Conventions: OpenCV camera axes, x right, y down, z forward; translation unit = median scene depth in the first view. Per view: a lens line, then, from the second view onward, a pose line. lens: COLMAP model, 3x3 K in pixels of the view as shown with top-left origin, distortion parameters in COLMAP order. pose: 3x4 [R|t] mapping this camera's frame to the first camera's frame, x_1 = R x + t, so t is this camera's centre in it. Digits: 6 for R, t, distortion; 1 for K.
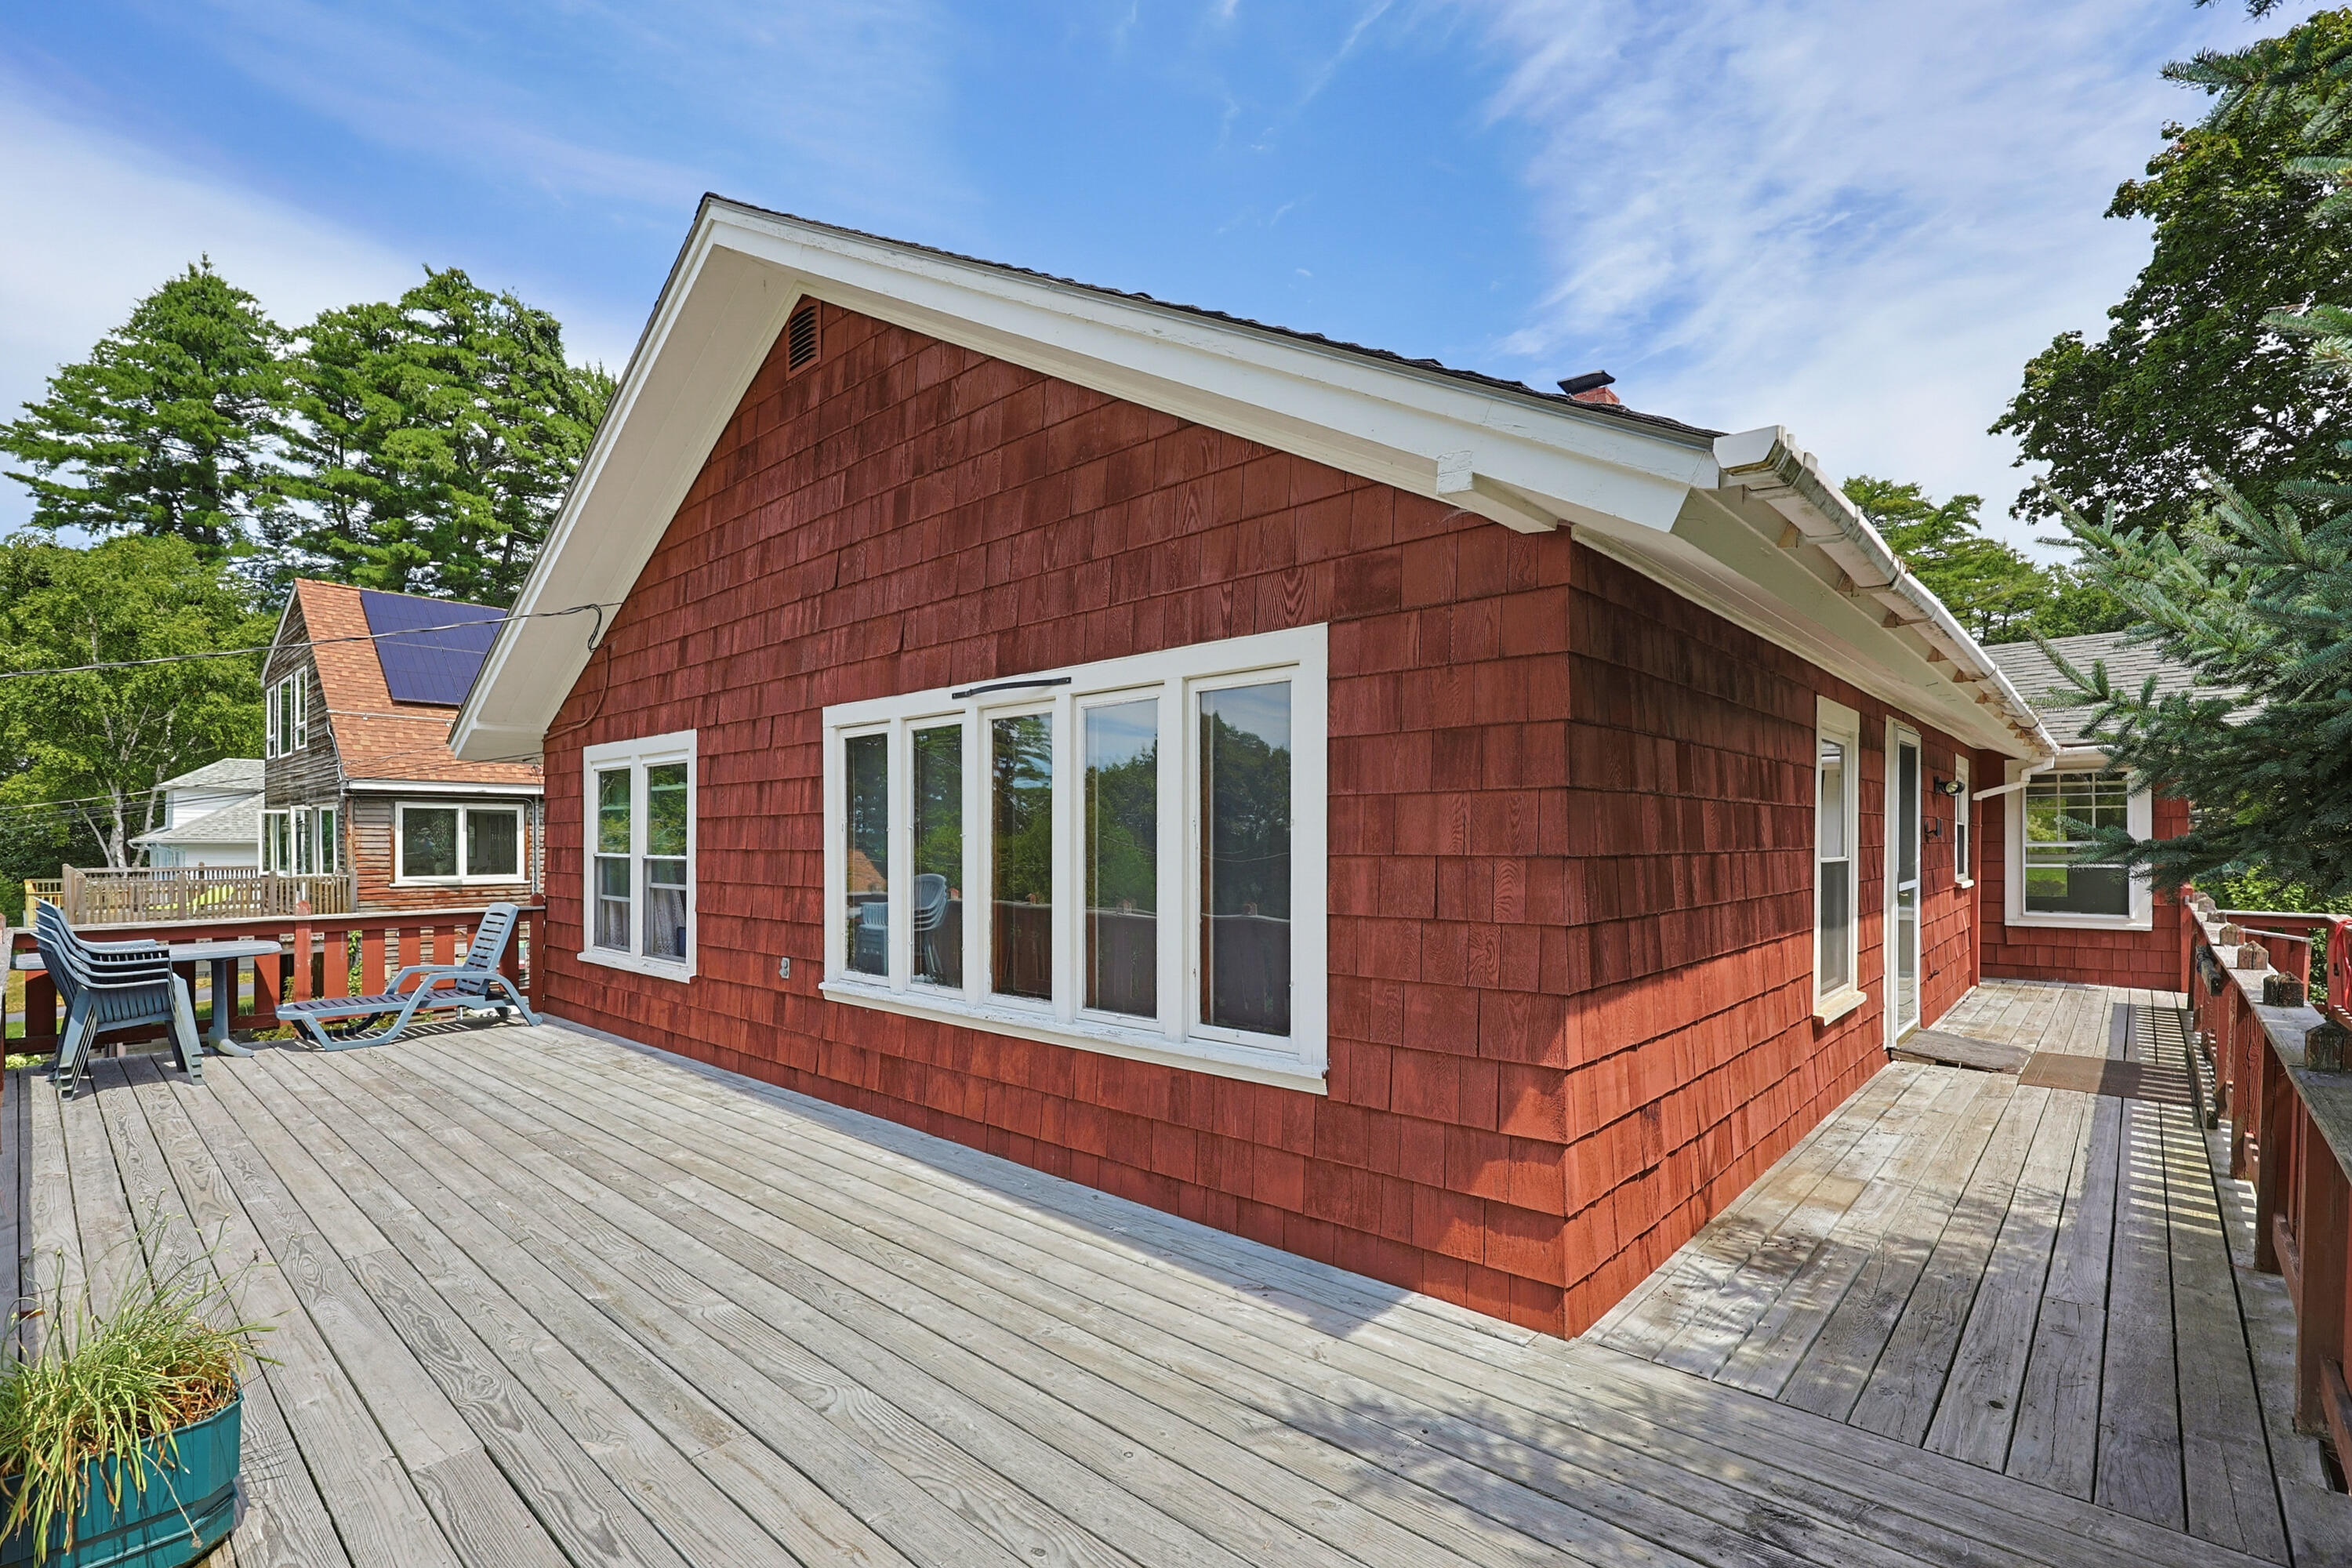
lens RADIAL K [[1249.5, 0, 1176.0], [0, 1249.5, 784.0], [0, 0, 1]] dist [-0.002358, -0.000917]
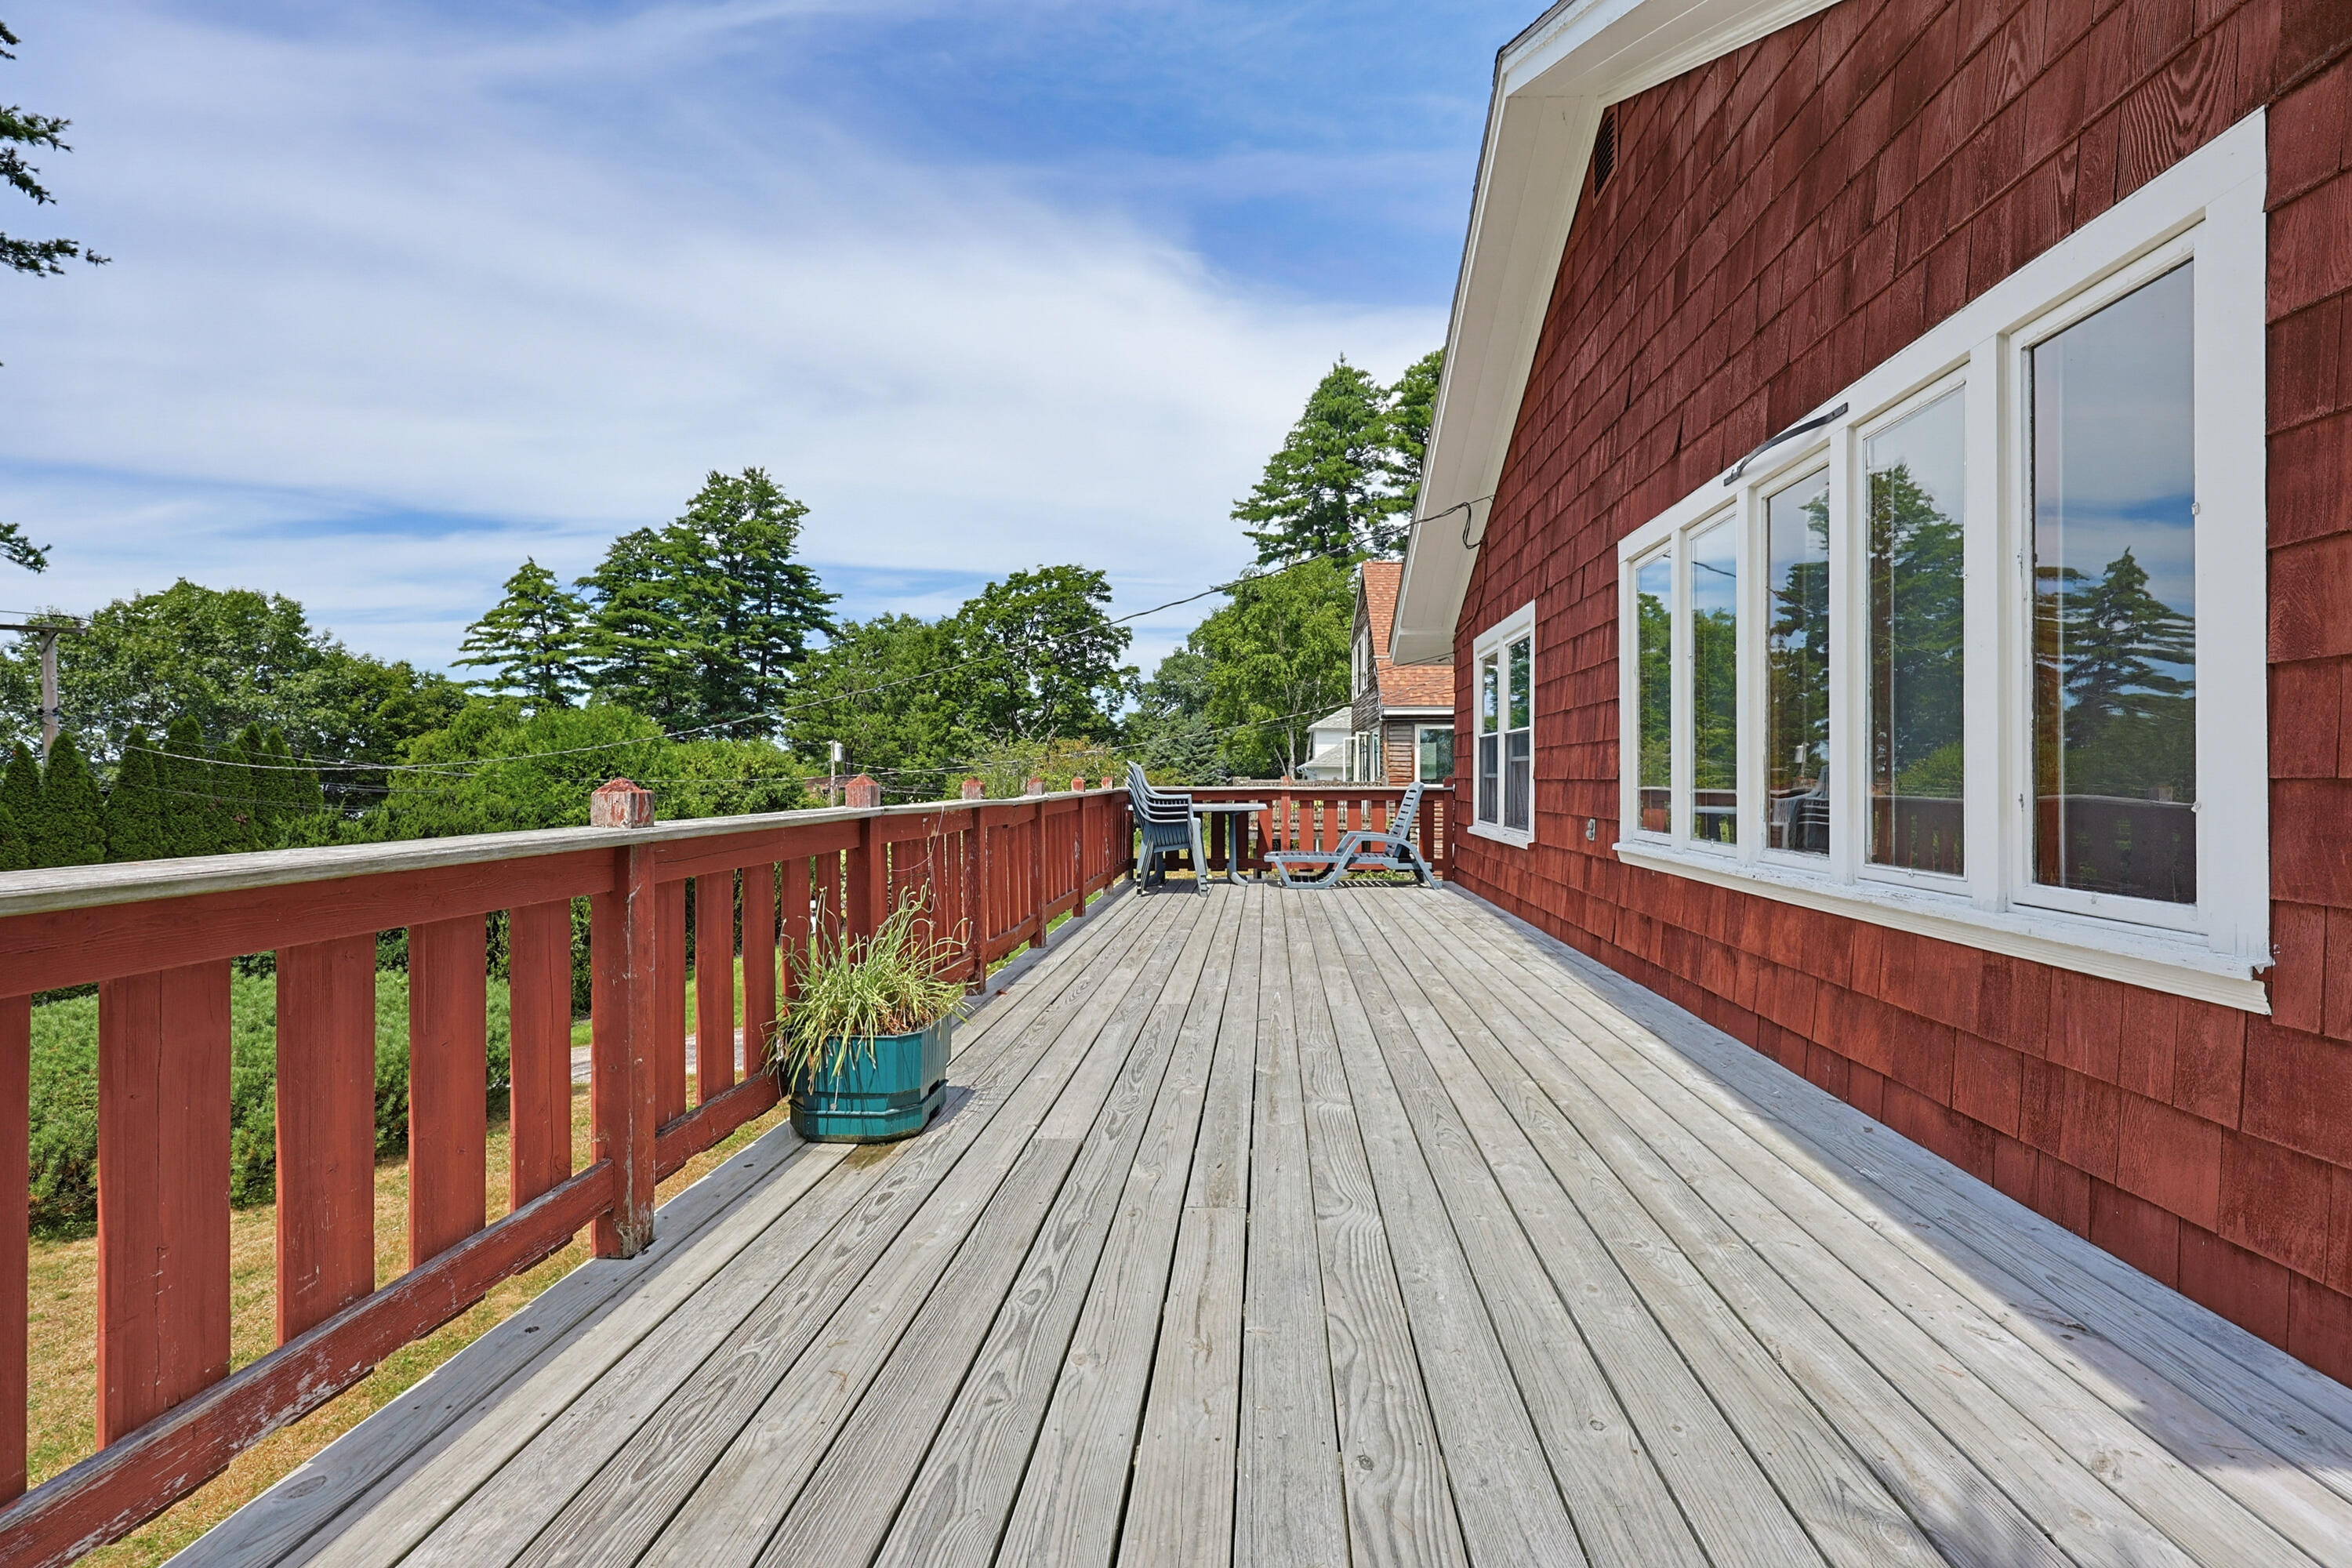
lens RADIAL K [[1066.5, 0, 1176.0], [0, 1066.5, 784.0], [0, 0, 1]] dist [-0.012182, 0.000903]
pose [[0.568478, -0.005569, -0.822680, 0.183130], [-0.000436, 0.999975, -0.007070, 0.129339], [0.822698, 0.004378, 0.568461, 0.314633]]
